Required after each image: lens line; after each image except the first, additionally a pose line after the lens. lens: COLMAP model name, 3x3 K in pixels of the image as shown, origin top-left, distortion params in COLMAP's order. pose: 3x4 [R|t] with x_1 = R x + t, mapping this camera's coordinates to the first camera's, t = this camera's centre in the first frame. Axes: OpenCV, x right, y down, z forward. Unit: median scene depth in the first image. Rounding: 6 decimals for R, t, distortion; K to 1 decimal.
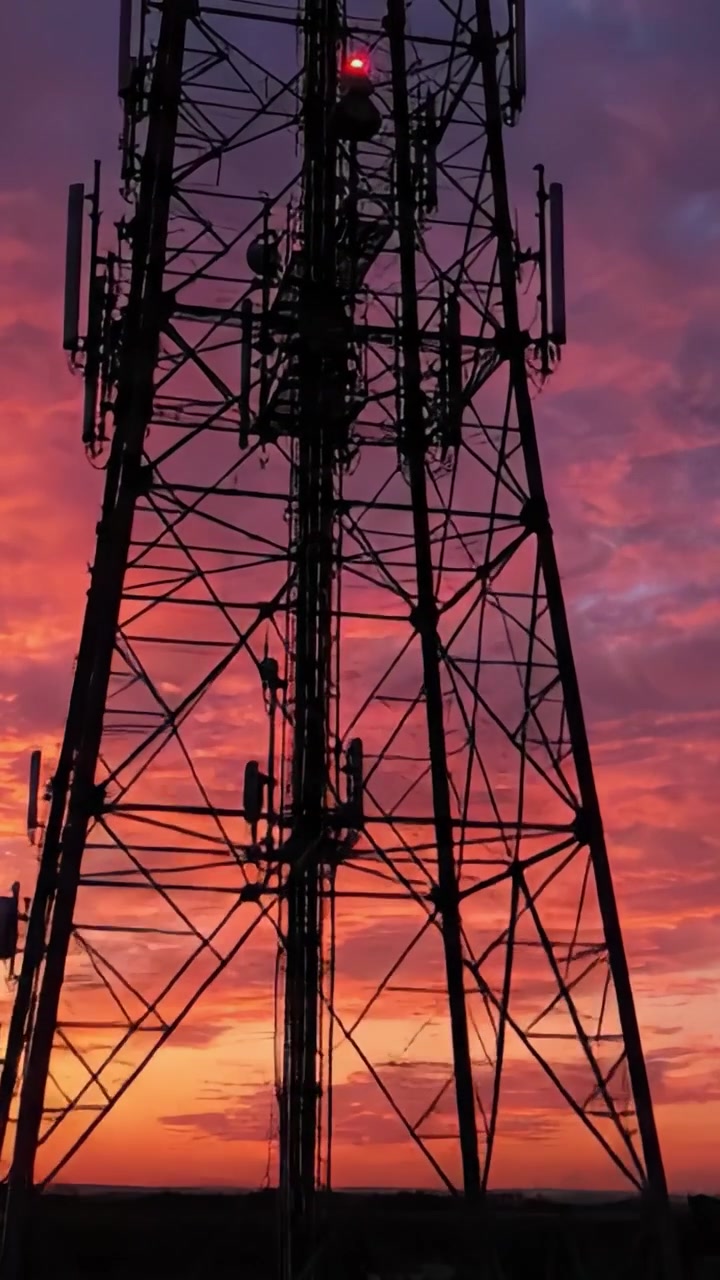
lens RADIAL K [[1828.1, 0, 360.0], [0, 1828.1, 640.0], [0, 0, 1]] dist [-0.012407, 0.061983]
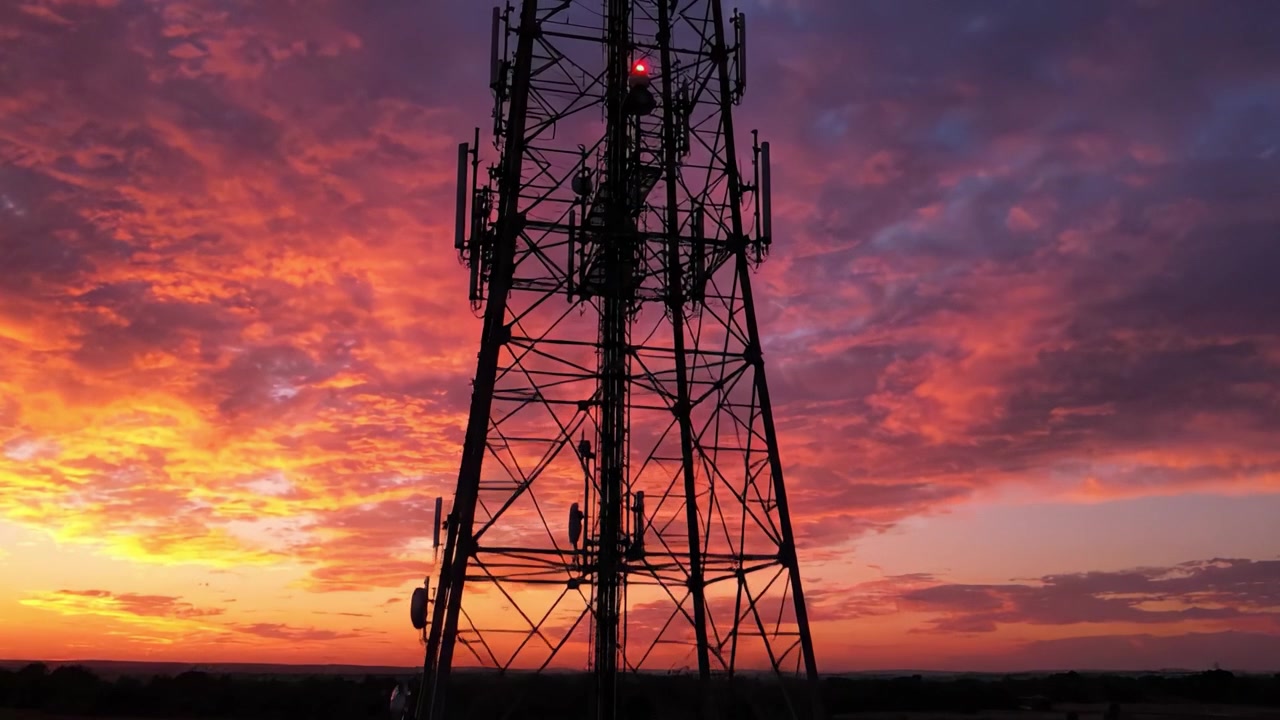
lens RADIAL K [[1026.2, 0, 640.0], [0, 1026.2, 360.0], [0, 0, 1]] dist [-0.002255, -0.009354]
pose [[1.000000, 0.000172, -0.000126, -0.001651], [-0.000171, 1.000000, 0.000890, -0.058770], [0.000127, -0.000890, 1.000000, 0.102028]]
